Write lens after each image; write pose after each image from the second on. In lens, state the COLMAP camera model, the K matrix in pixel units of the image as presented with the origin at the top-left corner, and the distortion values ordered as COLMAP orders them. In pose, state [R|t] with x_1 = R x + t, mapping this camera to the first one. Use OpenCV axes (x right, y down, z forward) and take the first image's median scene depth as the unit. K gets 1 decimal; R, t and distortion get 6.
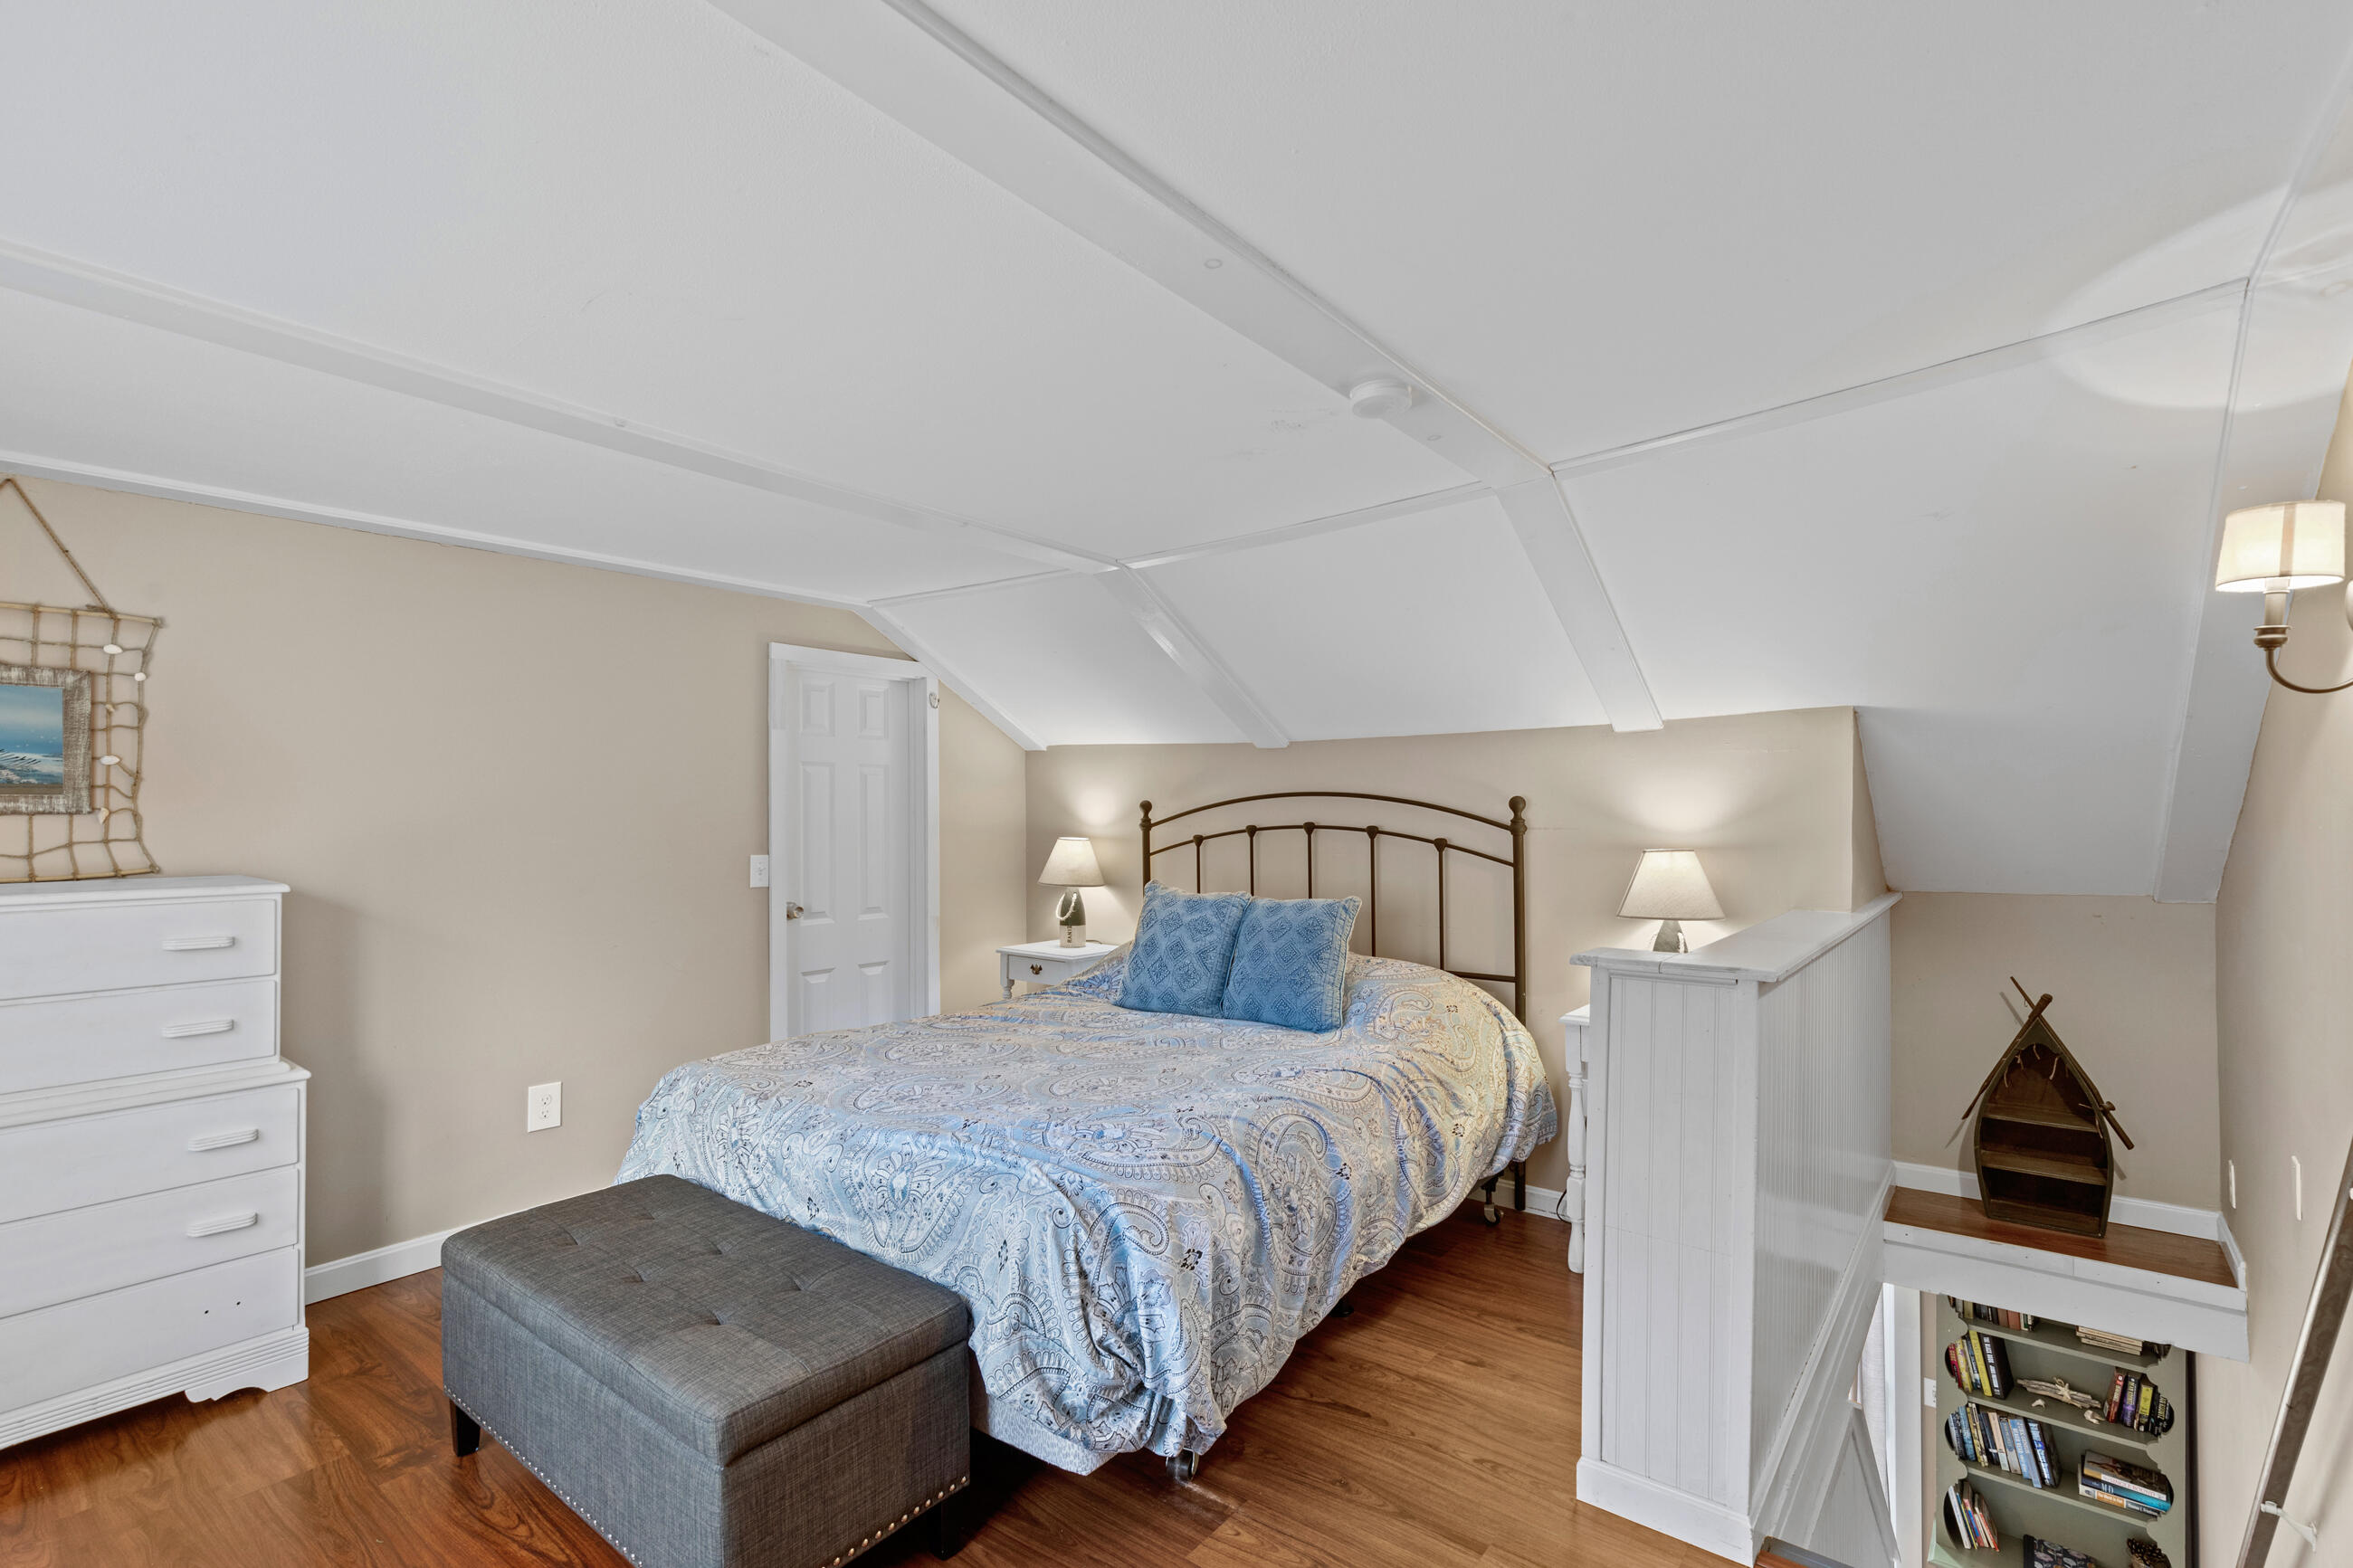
lens RADIAL K [[1075.8, 0, 1165.6], [0, 1075.8, 802.9], [0, 0, 1]] dist [0.009154, -0.002052]
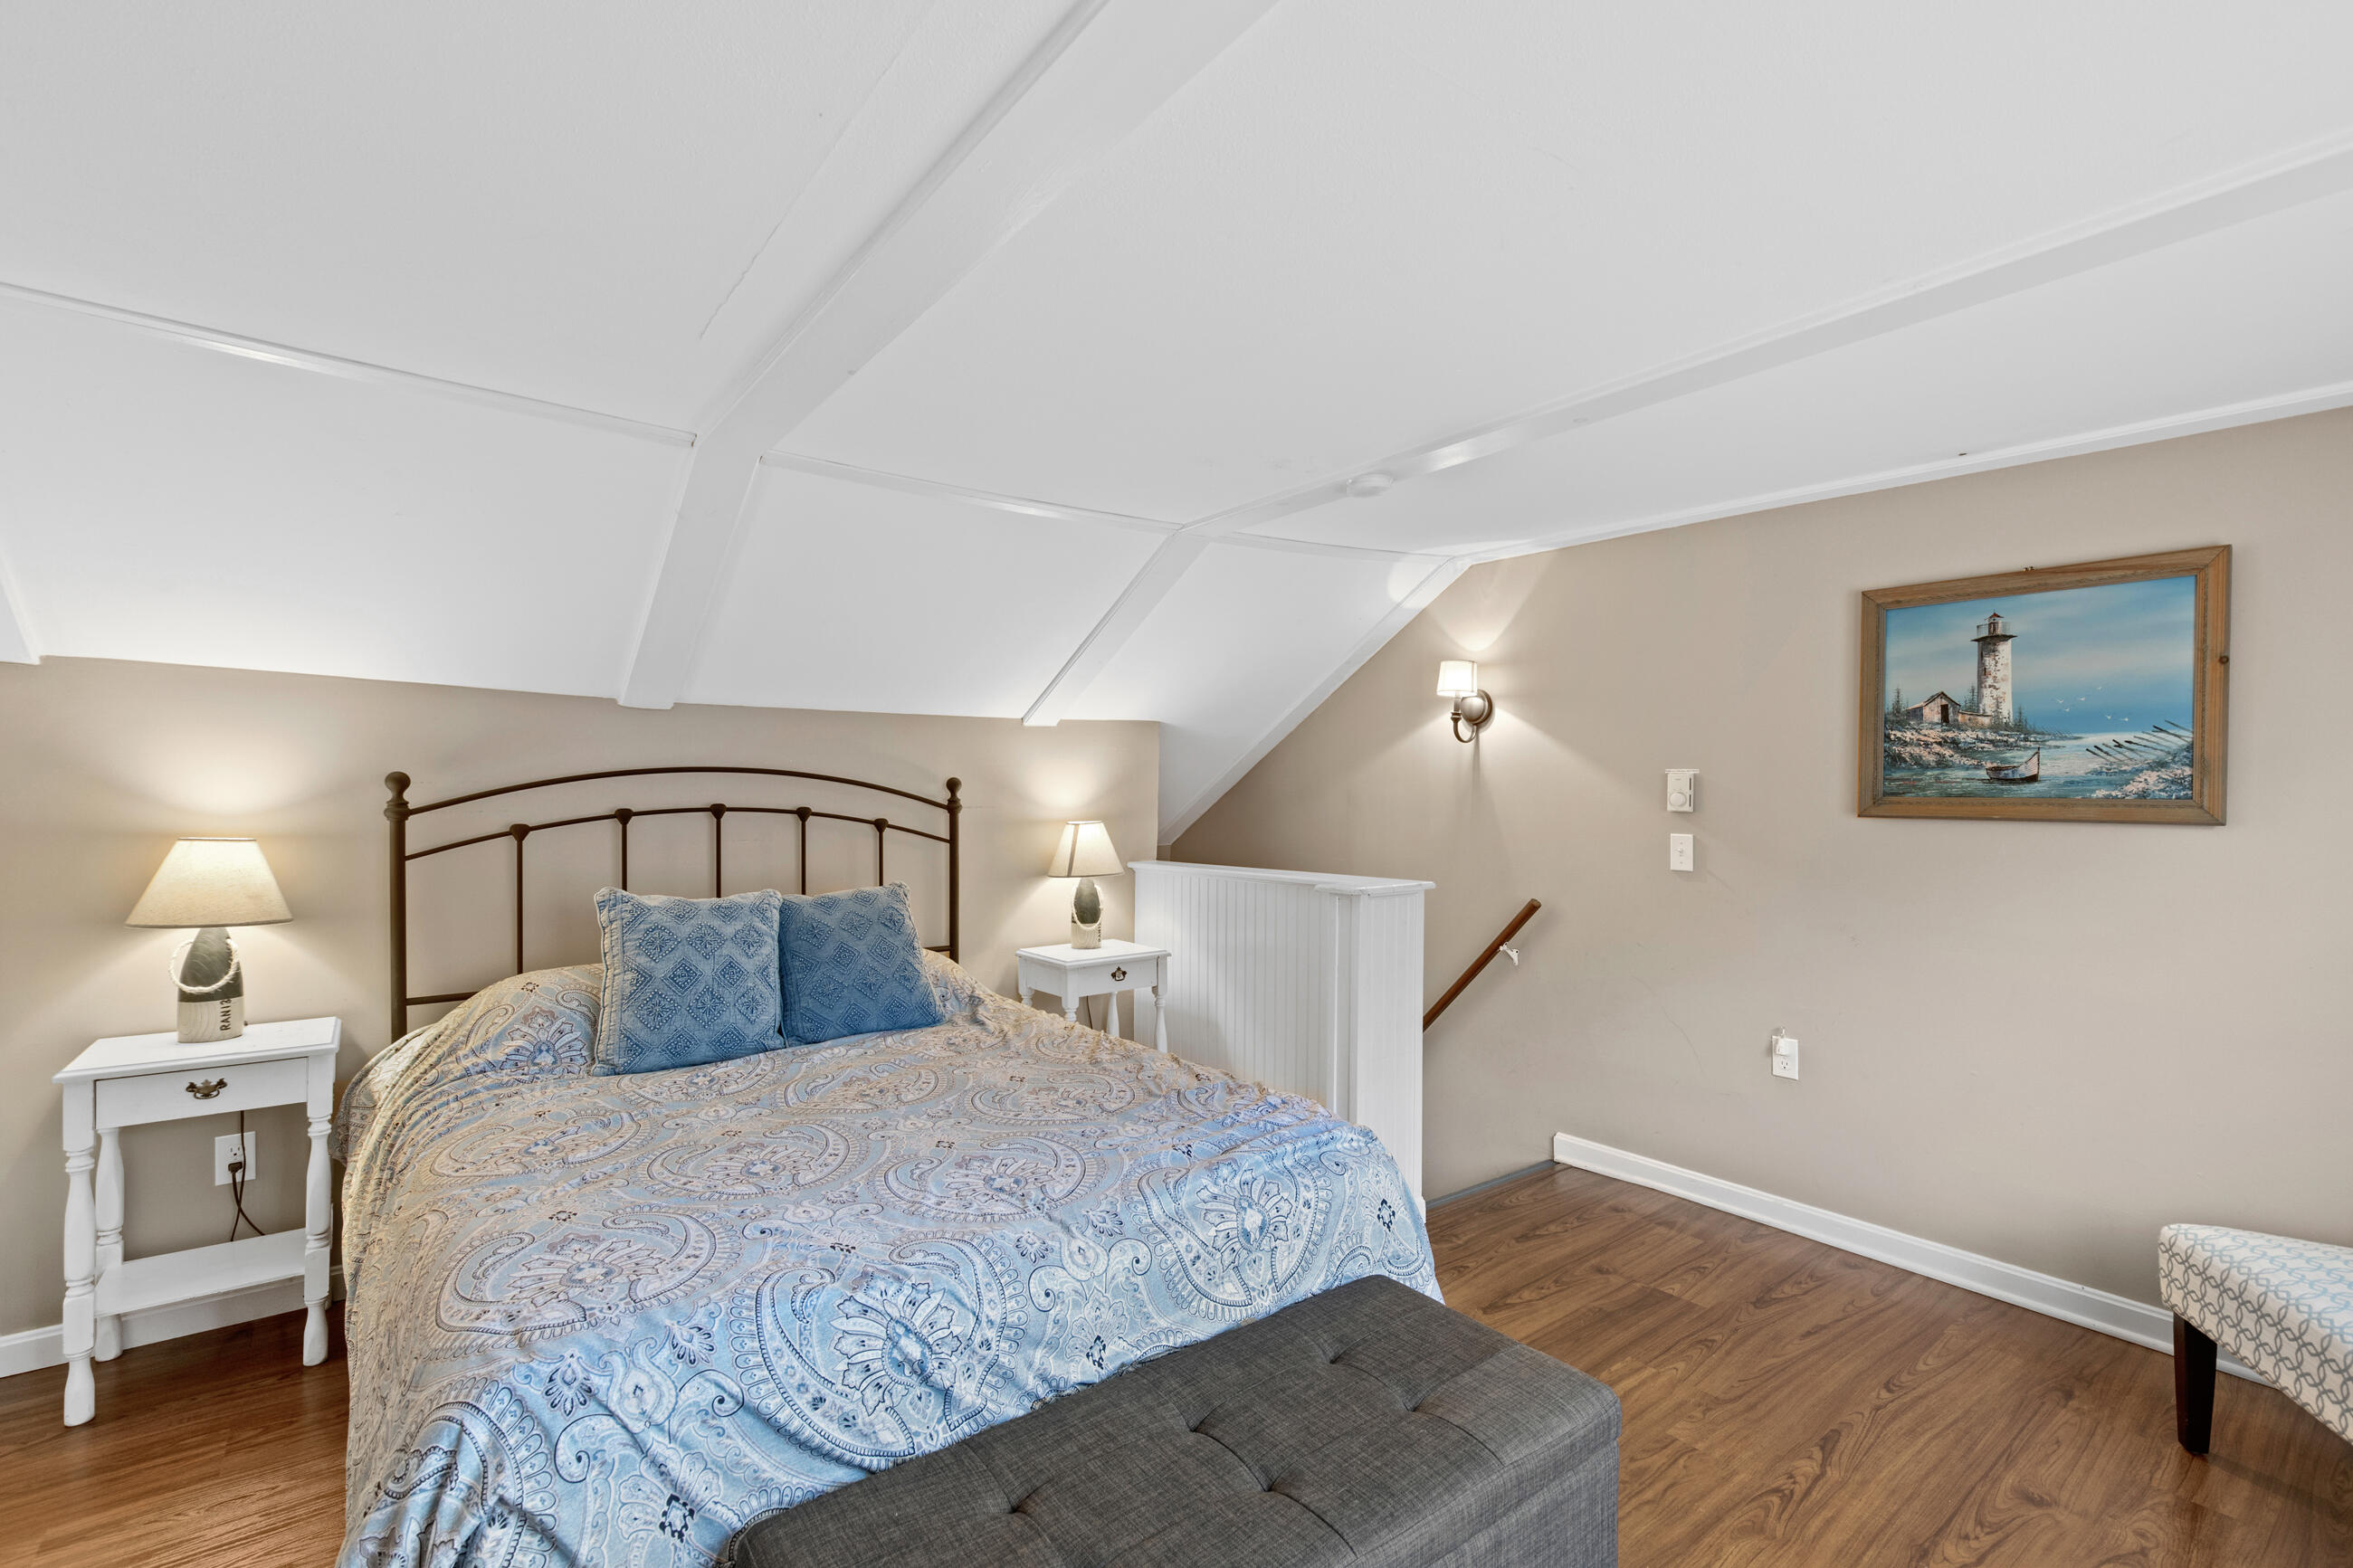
lens RADIAL K [[1075.8, 0, 1186.6], [0, 1075.8, 791.0], [0, 0, 1]] dist [0.009154, -0.002052]
pose [[0.231223, 0.003848, 0.972893, -0.663259], [-0.010476, 0.999944, -0.001466, 0.006171], [-0.972844, -0.009853, 0.231250, 0.516873]]
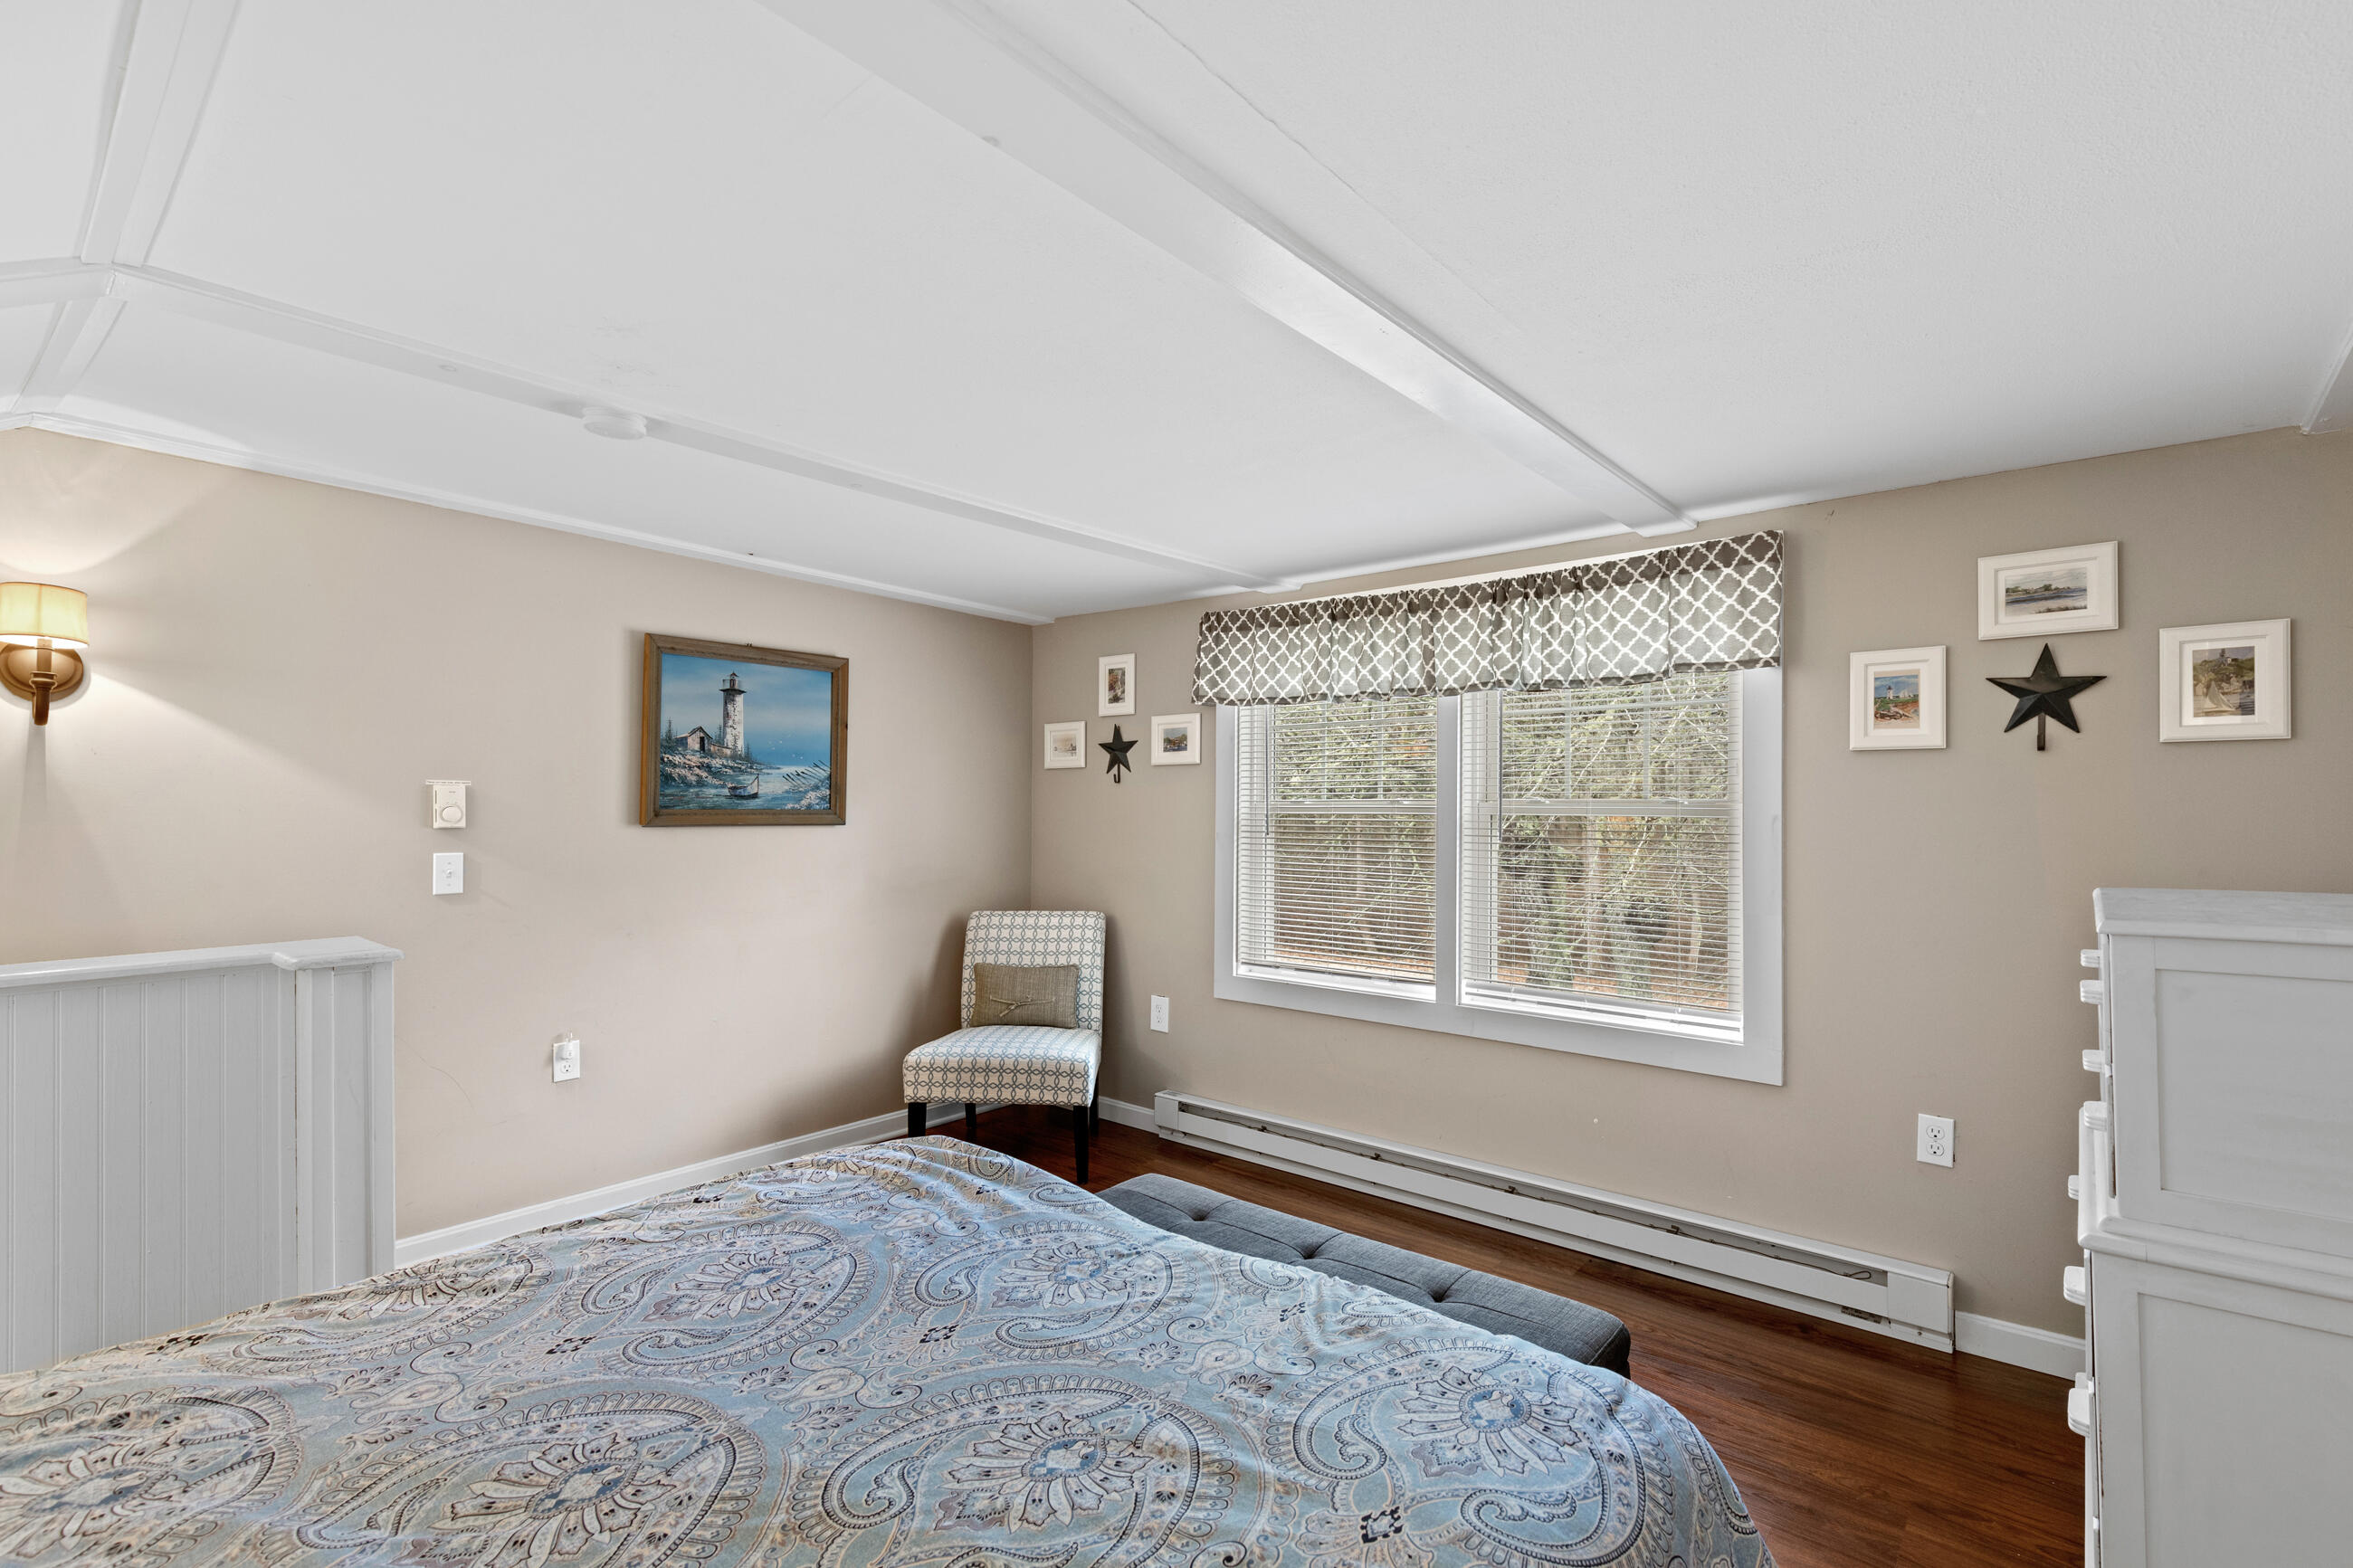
lens RADIAL K [[1075.8, 0, 1188.9], [0, 1075.8, 791.8], [0, 0, 1]] dist [0.009154, -0.002052]
pose [[-0.999993, 0.002928, 0.002488, -0.210147], [0.002878, 0.999804, -0.019575, 0.008461], [-0.002545, -0.019568, -0.999805, 1.185147]]
